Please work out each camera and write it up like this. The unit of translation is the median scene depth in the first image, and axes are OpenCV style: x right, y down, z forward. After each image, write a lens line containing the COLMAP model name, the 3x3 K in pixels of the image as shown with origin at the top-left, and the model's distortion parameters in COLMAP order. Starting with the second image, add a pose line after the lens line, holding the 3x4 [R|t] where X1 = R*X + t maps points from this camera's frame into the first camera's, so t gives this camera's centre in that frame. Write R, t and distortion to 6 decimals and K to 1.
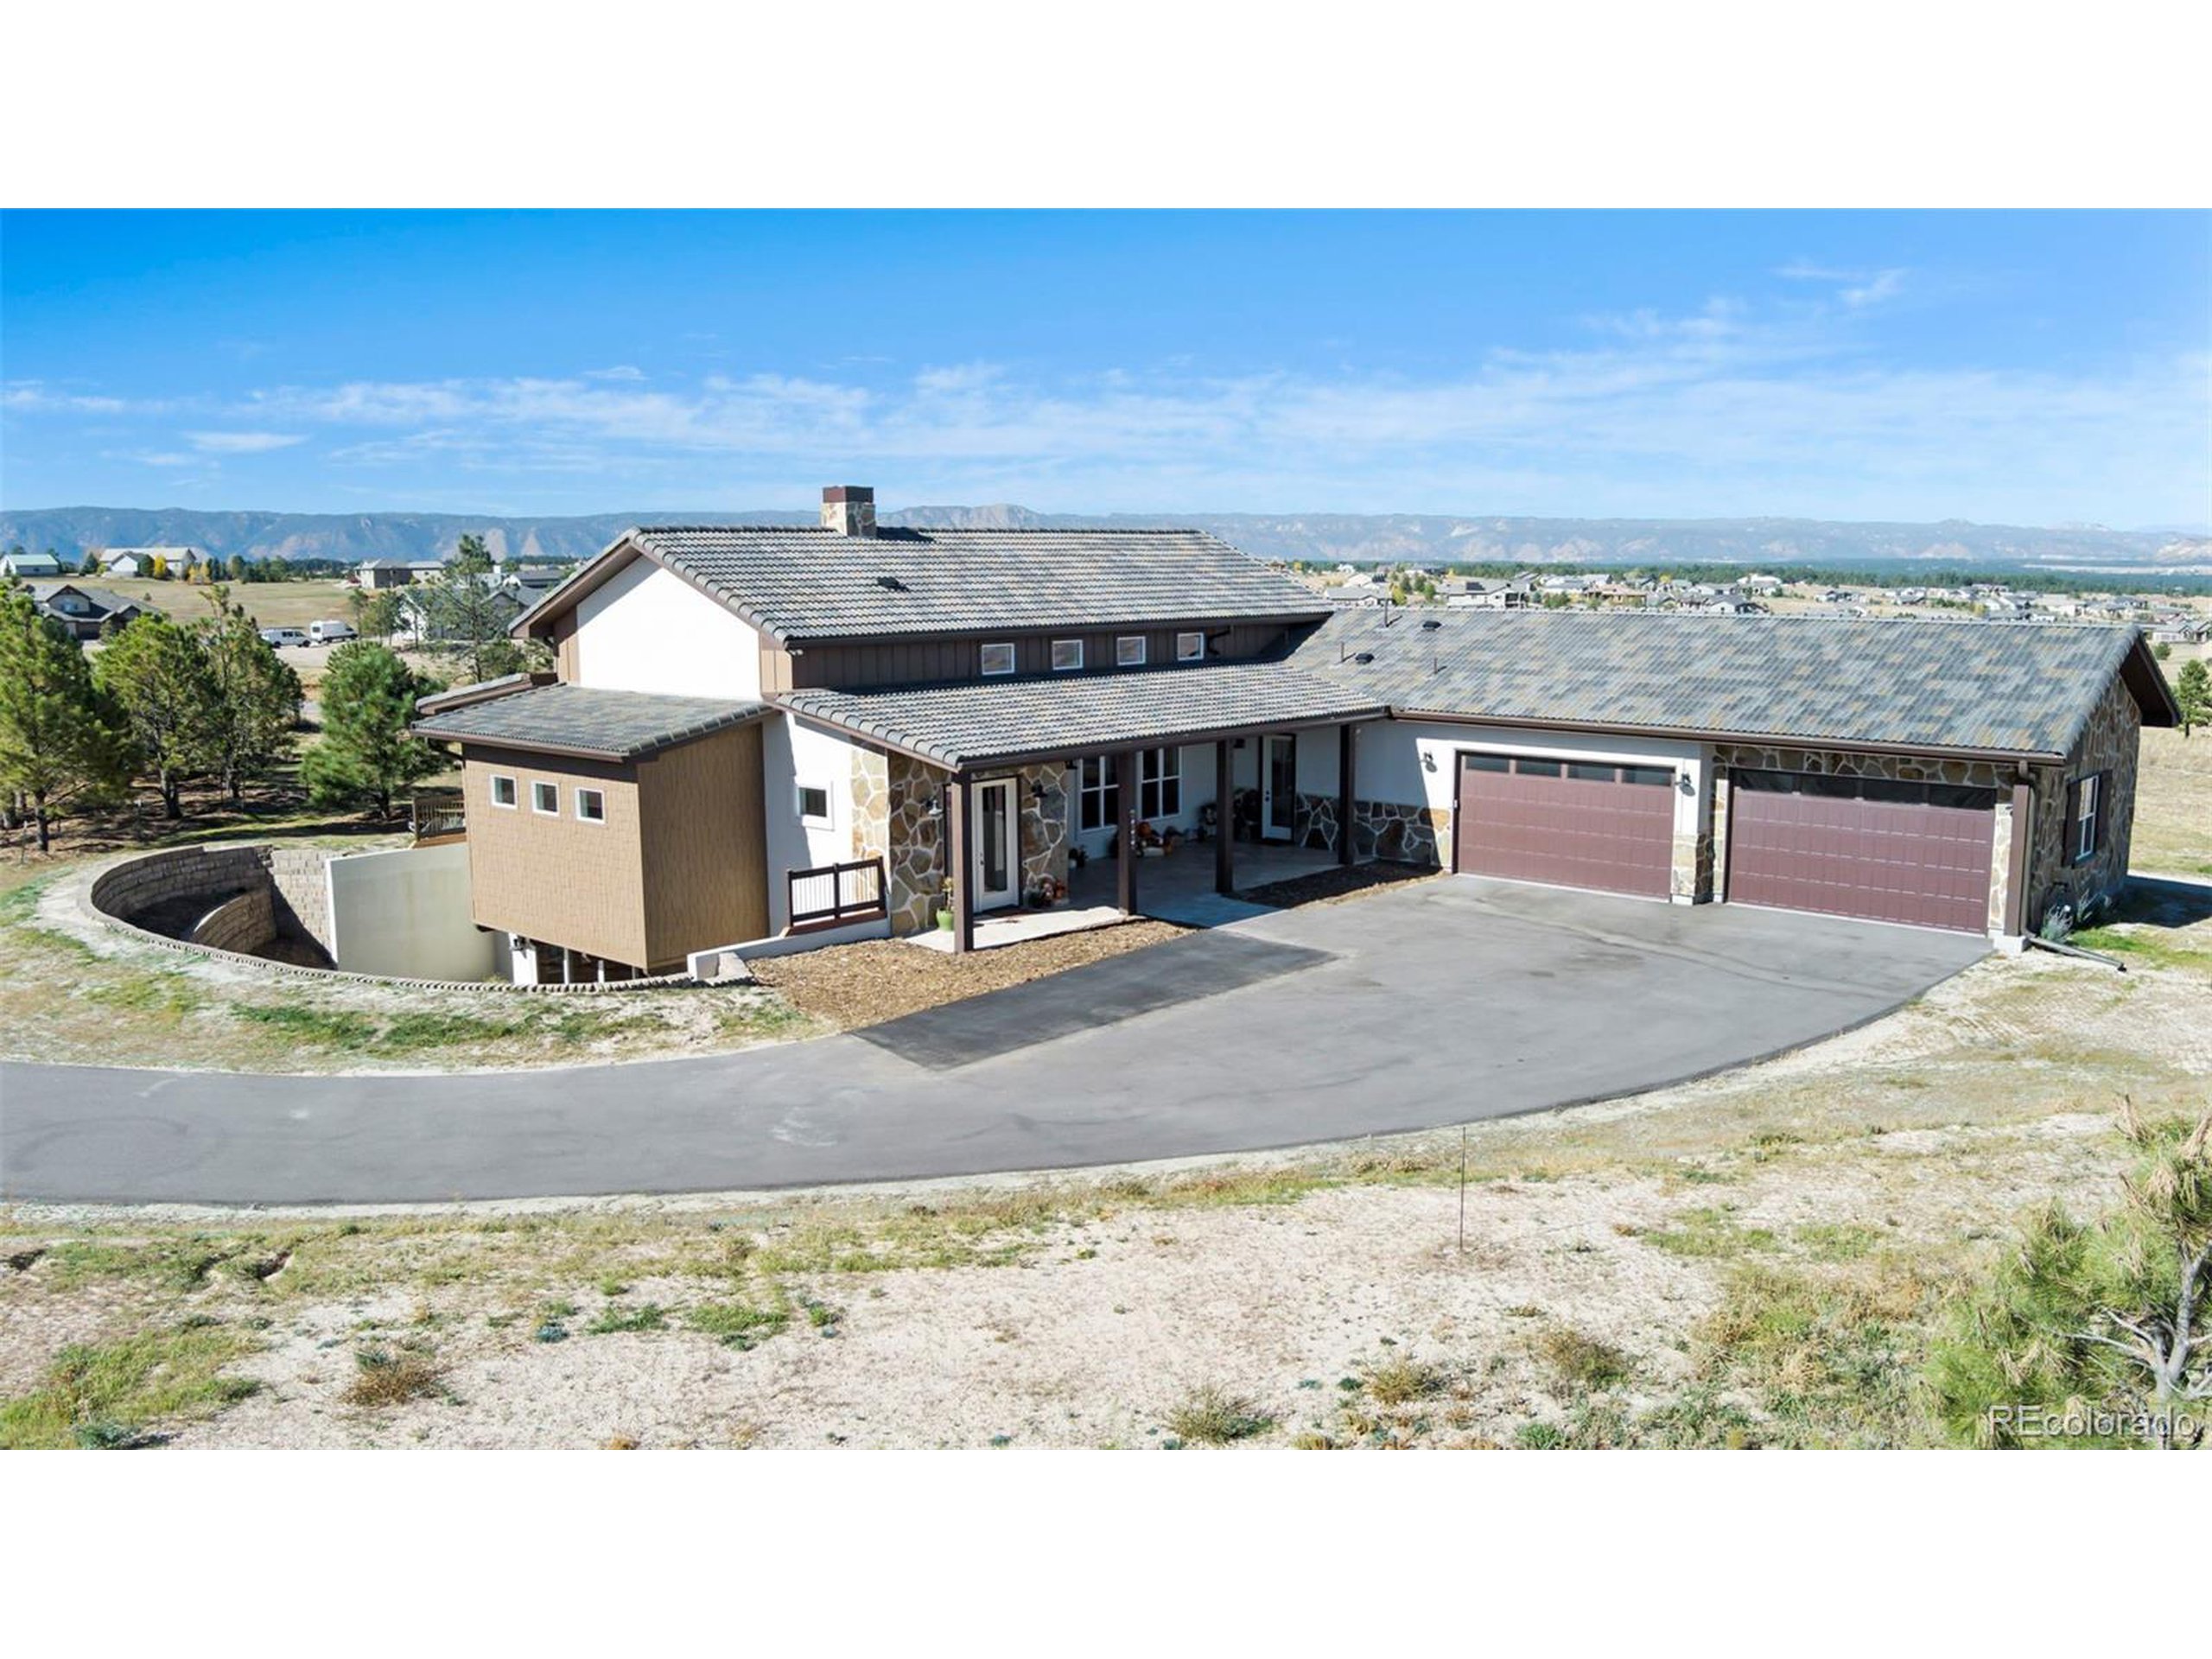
lens RADIAL K [[1781.2, 0, 1102.9], [0, 1781.2, 873.9], [0, 0, 1]] dist [-0.046758, -0.002404]
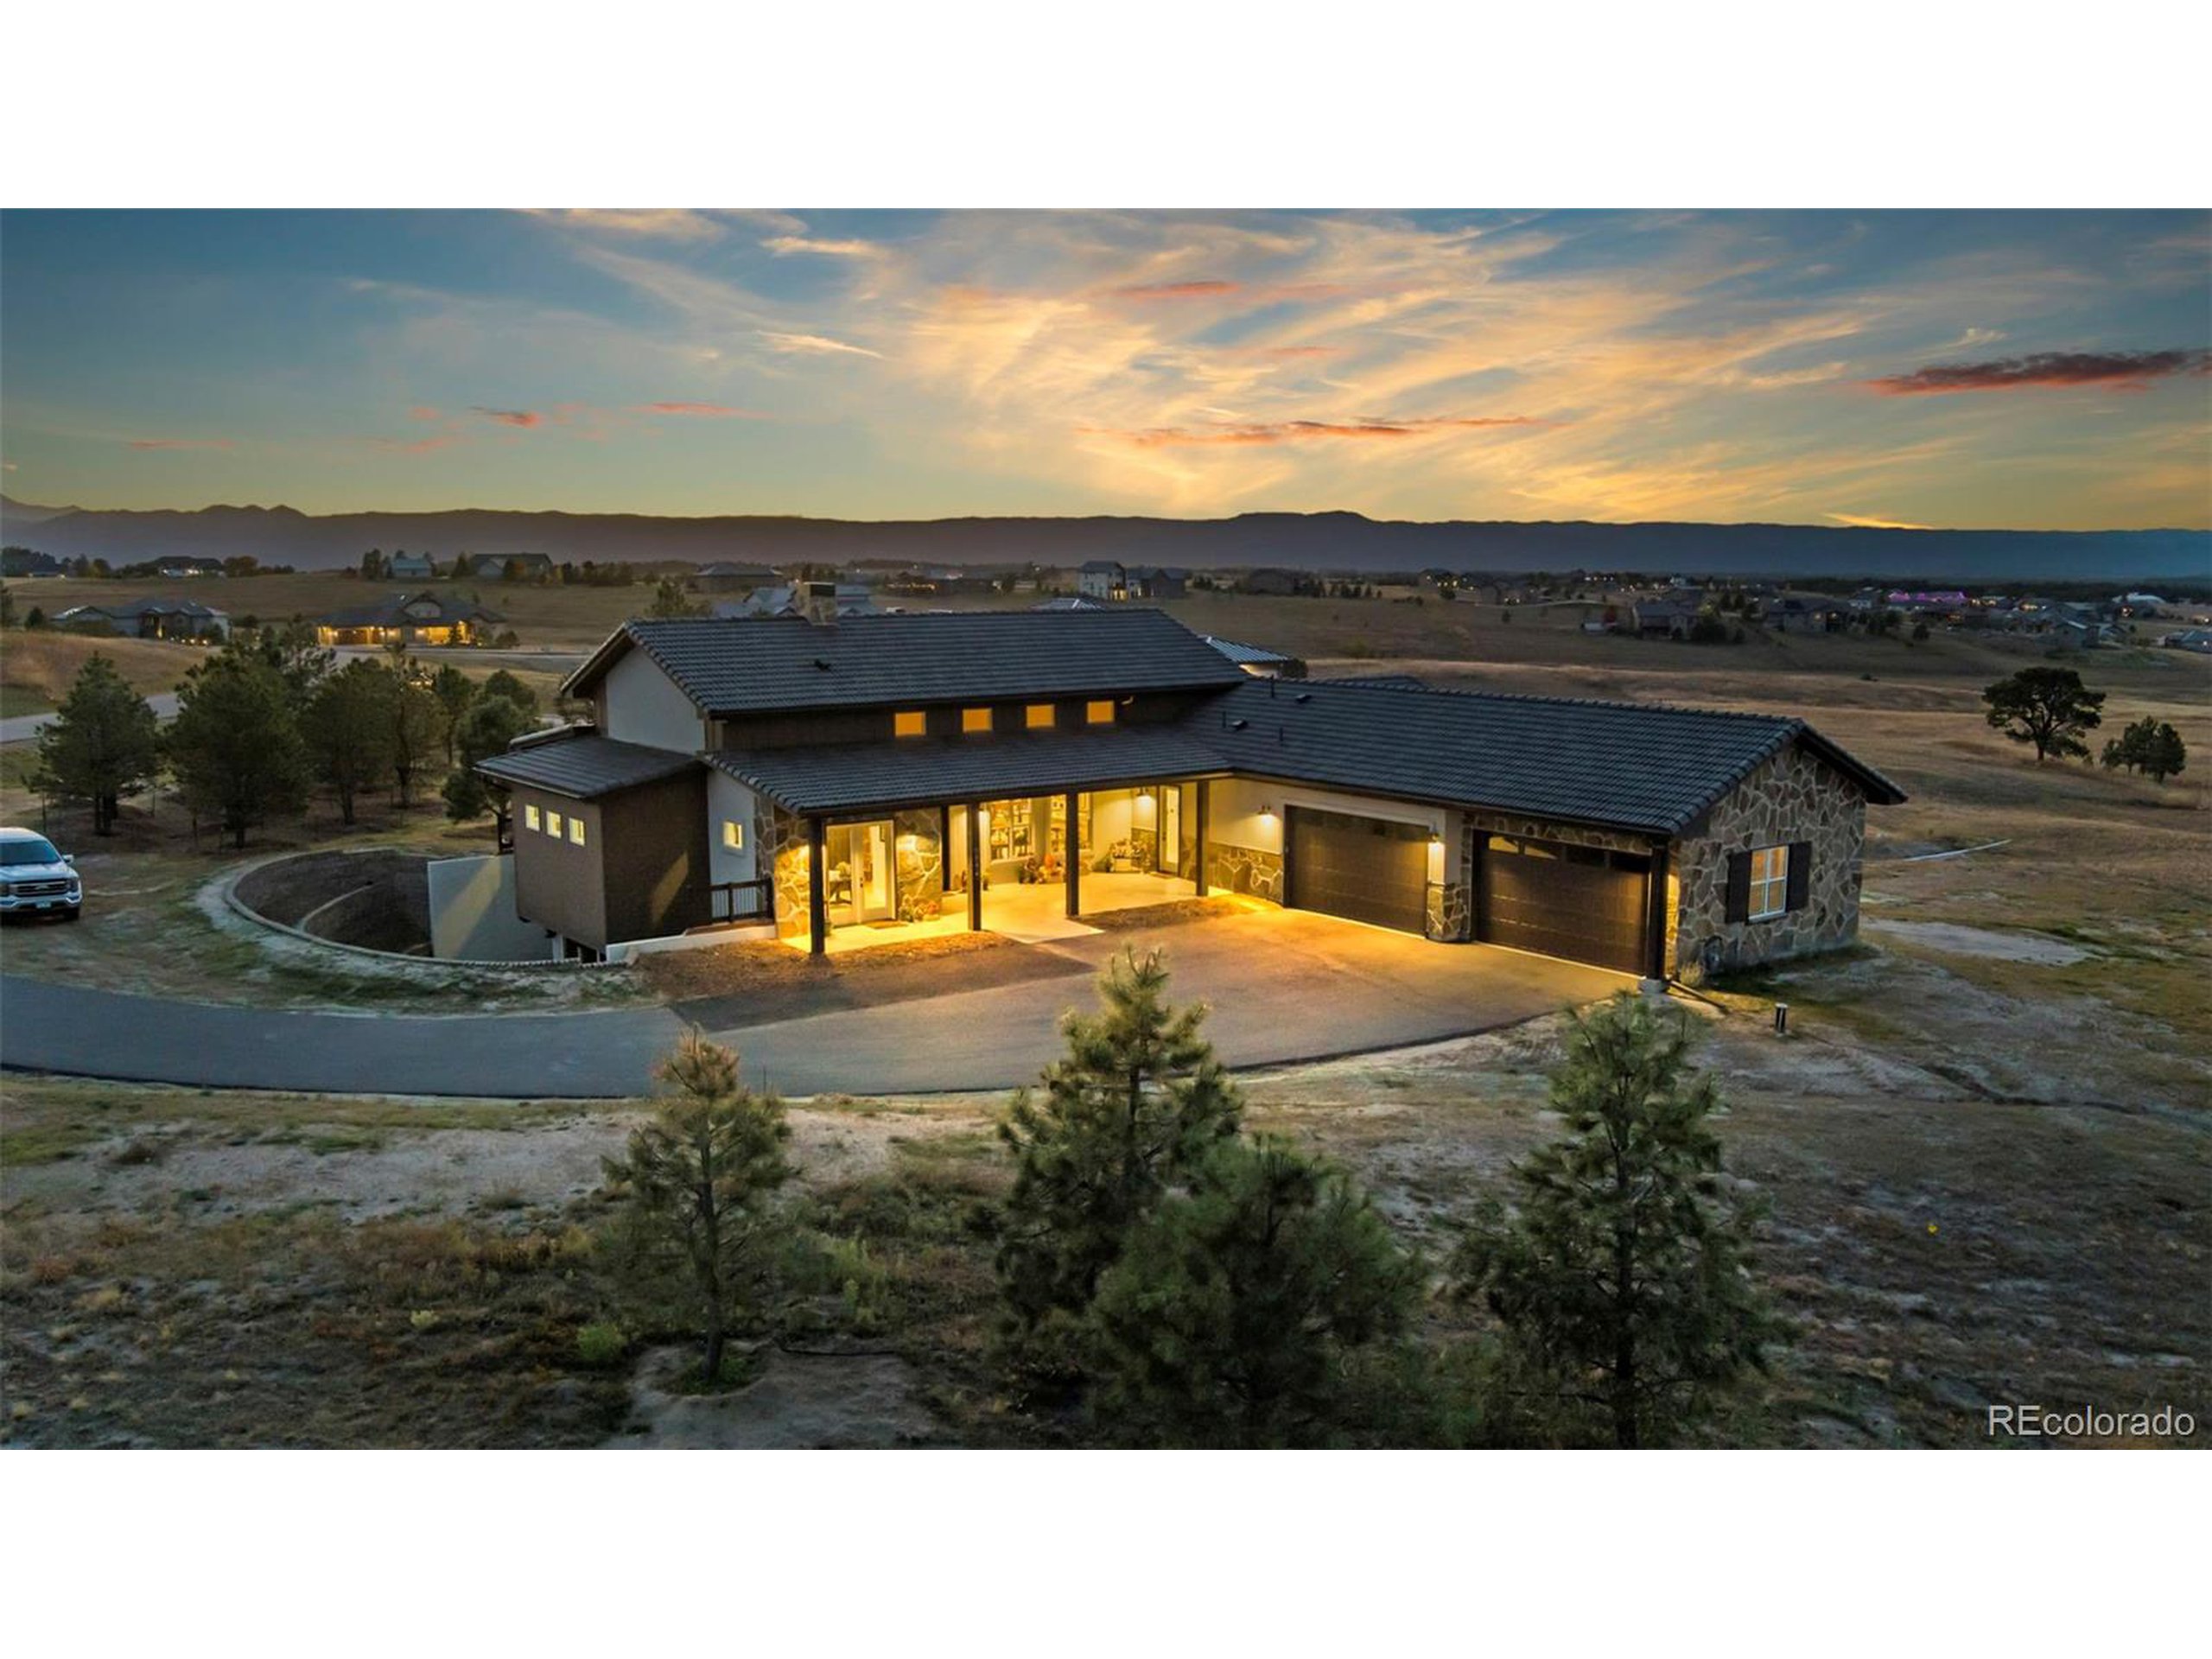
lens RADIAL K [[1781.2, 0, 1102.9], [0, 1781.2, 873.9], [0, 0, 1]] dist [-0.046758, -0.002404]
pose [[0.983153, 0.036463, -0.179110, 0.329212], [-0.037246, 0.999306, -0.001007, -0.019458], [0.178949, 0.007661, 0.983829, -0.238946]]
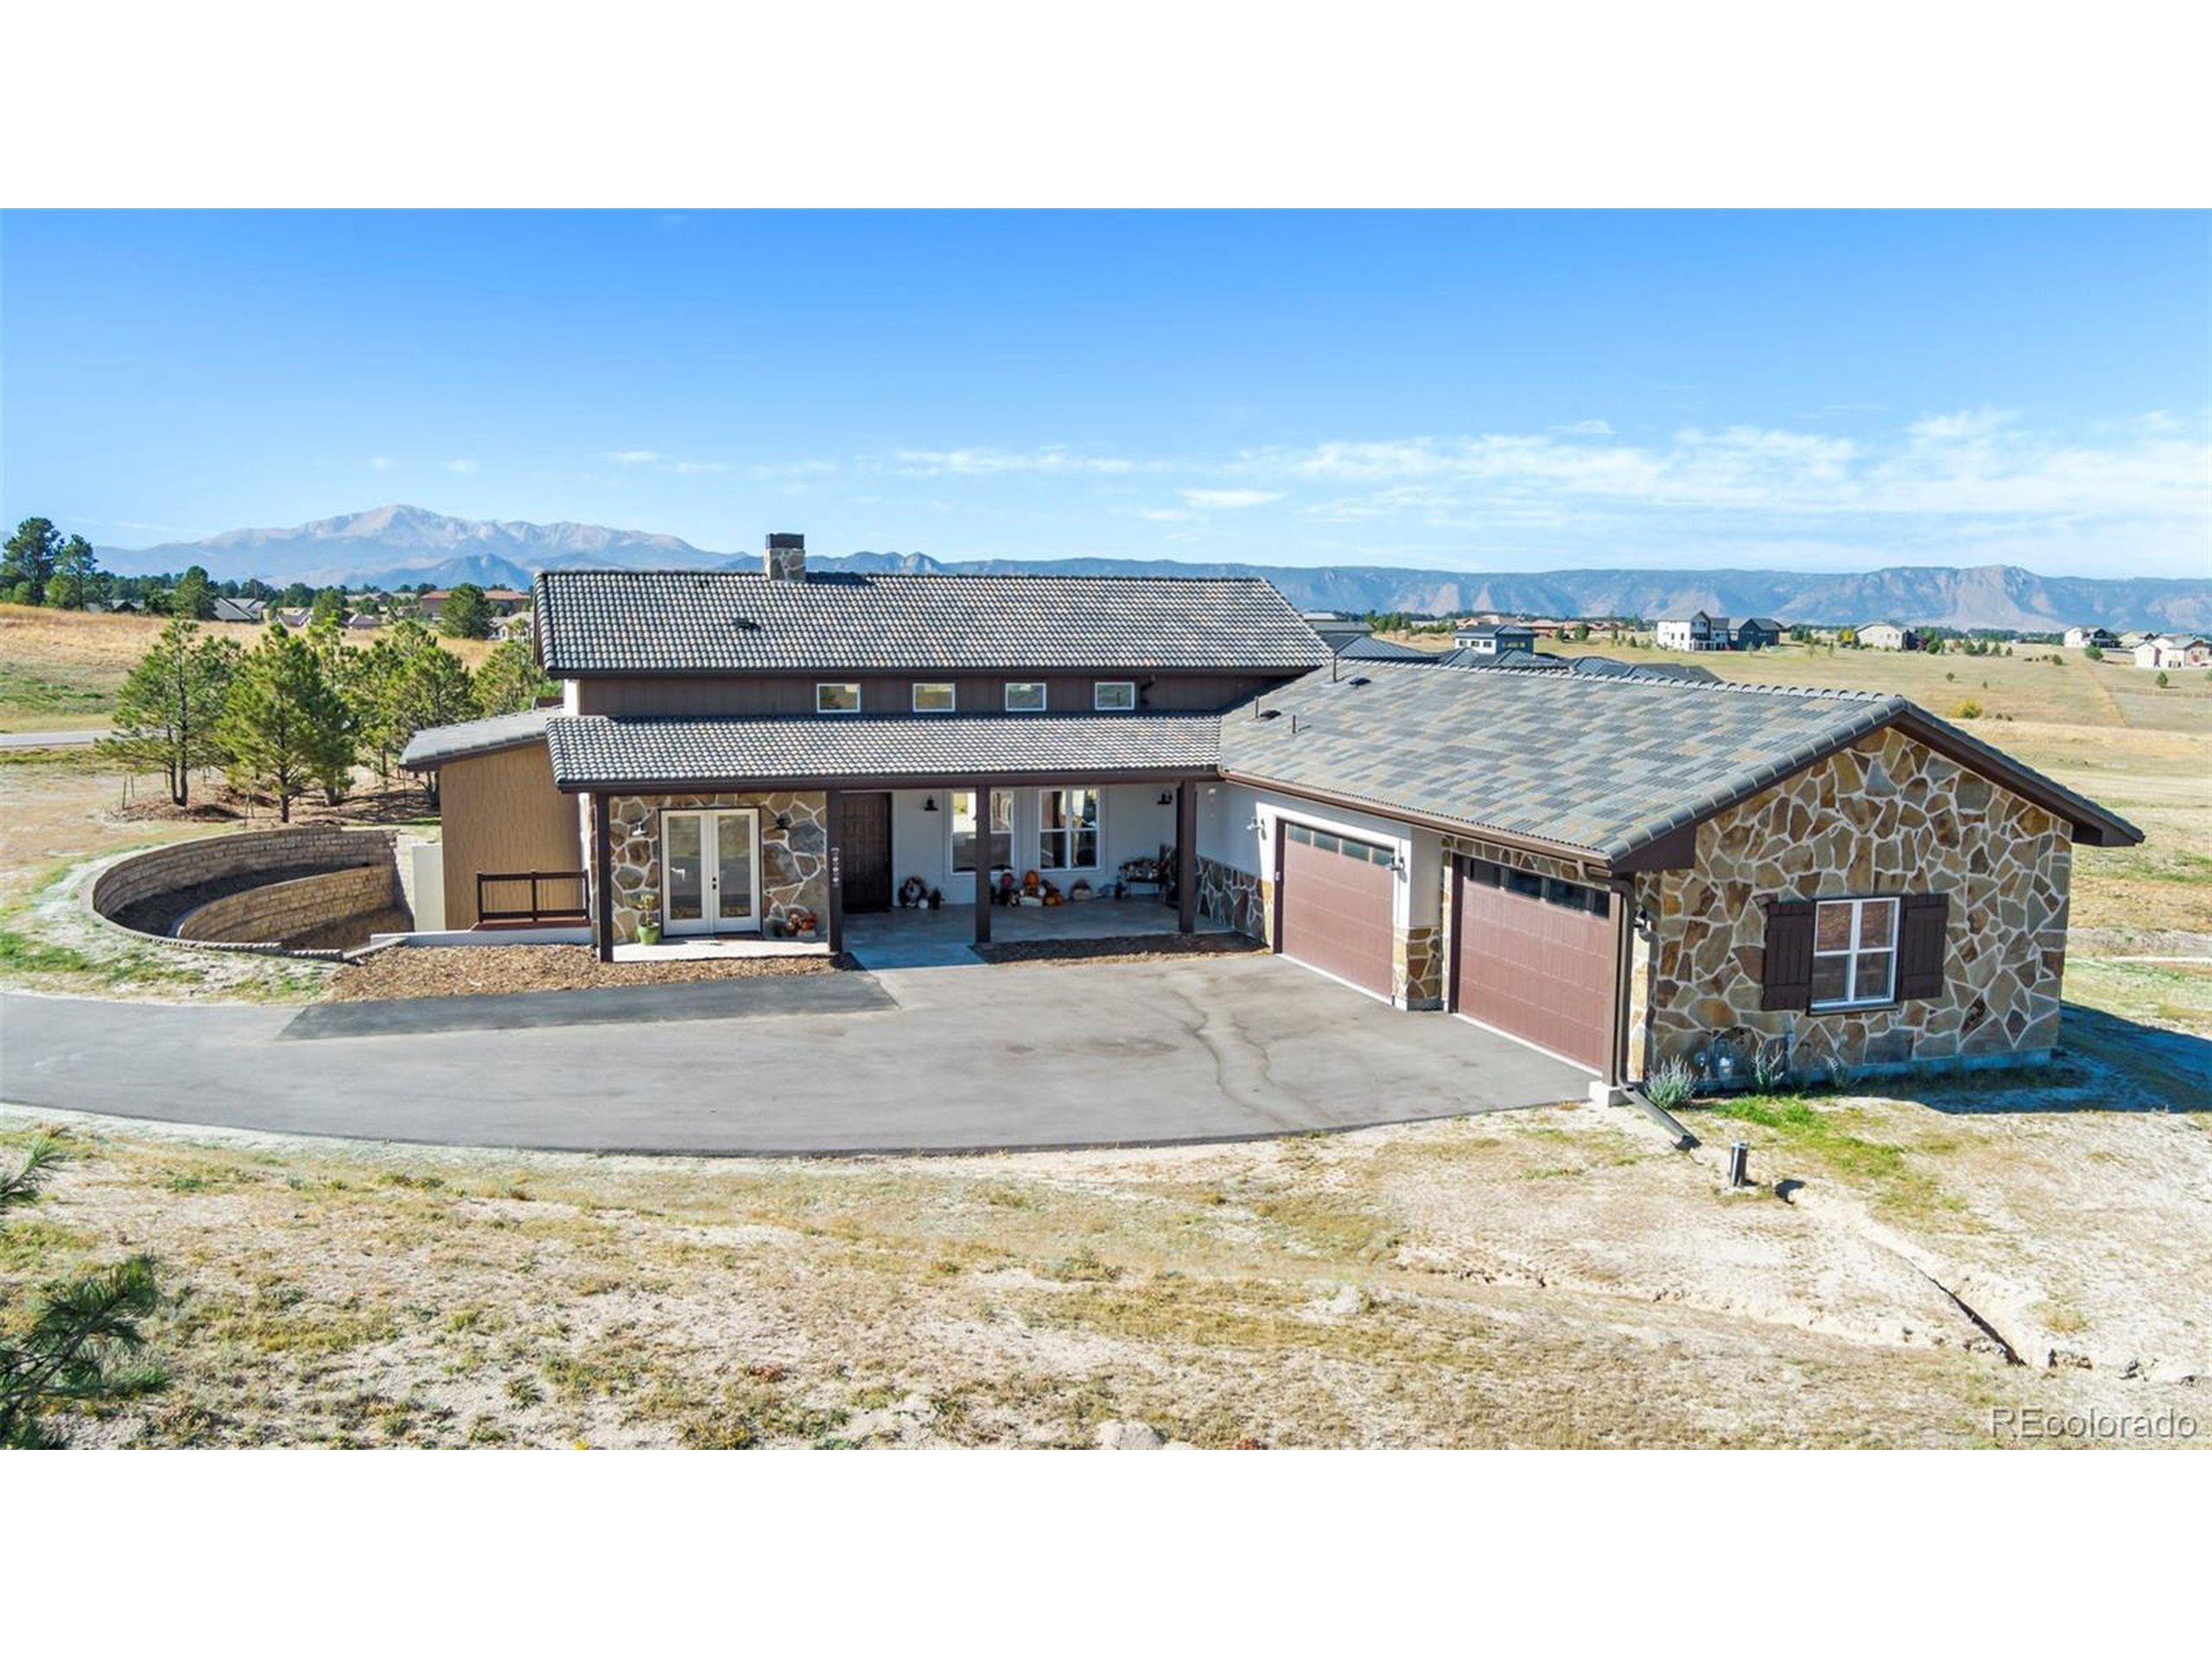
lens RADIAL K [[1825.3, 0, 1099.4], [0, 1825.3, 878.1], [0, 0, 1]] dist [-0.055712, -0.002808]
pose [[0.874052, 0.083309, -0.478637, 0.635232], [-0.098921, 0.995067, -0.007445, -0.025438], [0.475656, 0.053855, 0.877981, 0.158194]]
